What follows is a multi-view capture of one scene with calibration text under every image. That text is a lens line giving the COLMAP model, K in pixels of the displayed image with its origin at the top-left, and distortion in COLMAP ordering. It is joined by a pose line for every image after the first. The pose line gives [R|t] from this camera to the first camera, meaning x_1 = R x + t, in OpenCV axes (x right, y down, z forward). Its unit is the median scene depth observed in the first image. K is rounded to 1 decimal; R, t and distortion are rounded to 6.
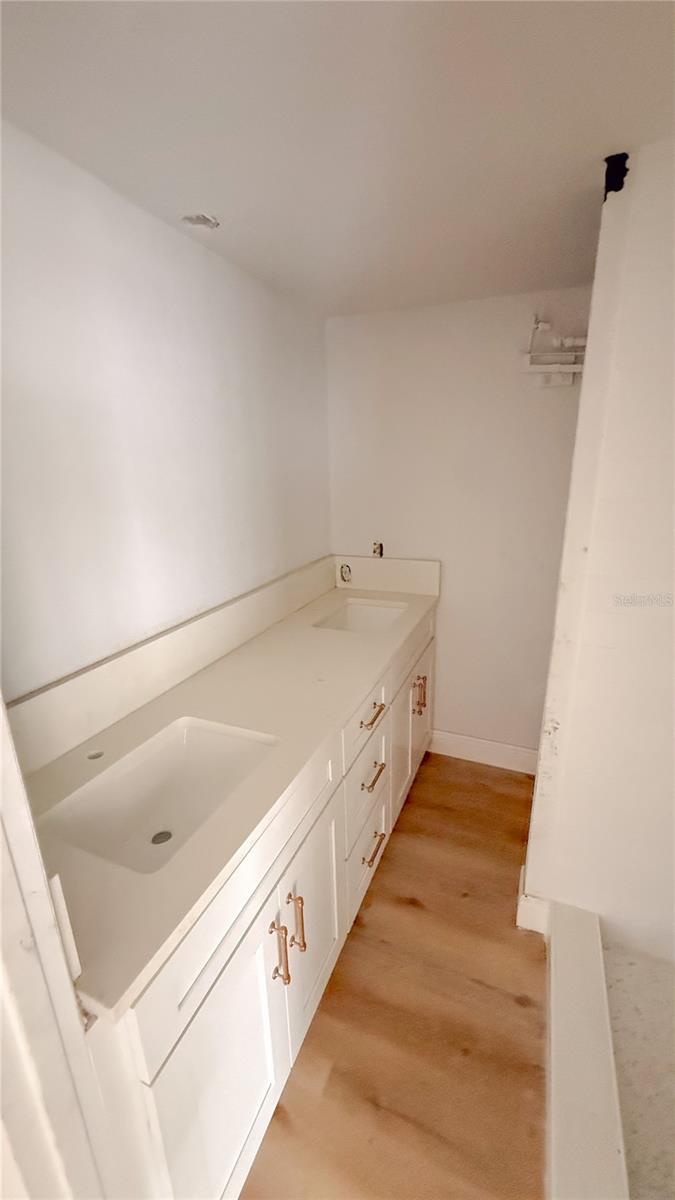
lens RADIAL K [[481.7, 0, 335.2], [0, 481.7, 599.8], [0, 0, 1]] dist [0.002382, -0.000879]
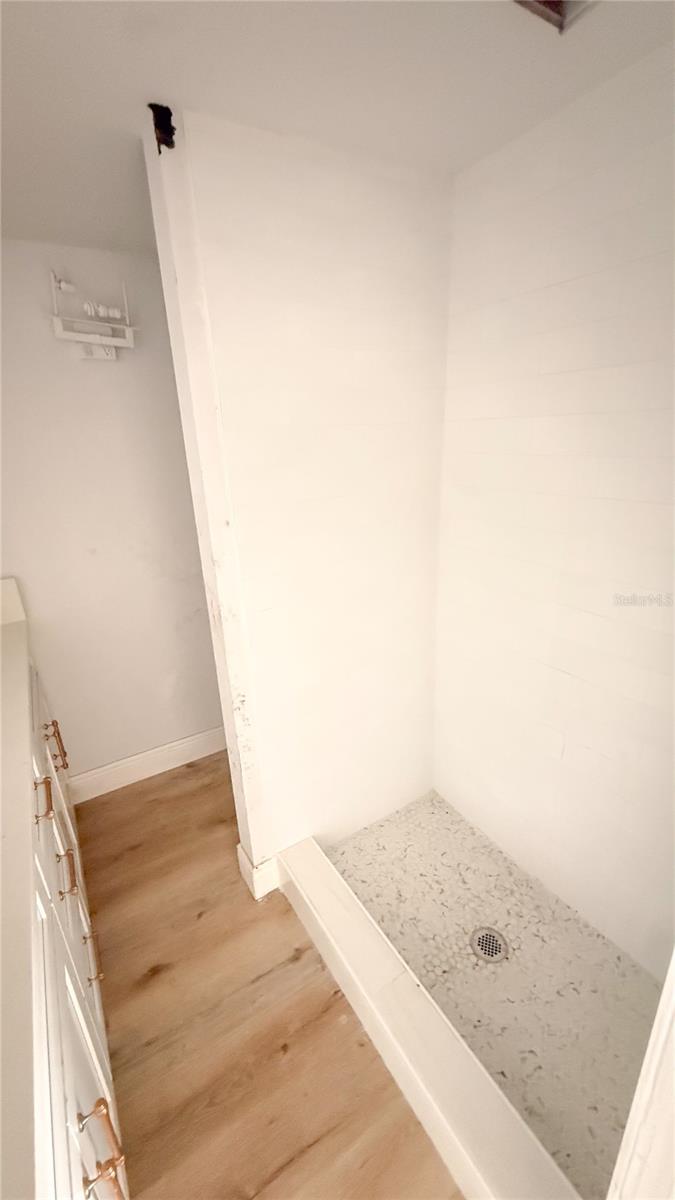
lens RADIAL K [[481.7, 0, 337.3], [0, 481.7, 598.8], [0, 0, 1]] dist [0.002382, -0.000879]
pose [[0.571180, -0.277383, 0.772536, -0.119885], [0.265127, 0.953068, 0.146181, -0.027539], [-0.776828, 0.121325, 0.617915, 0.148370]]
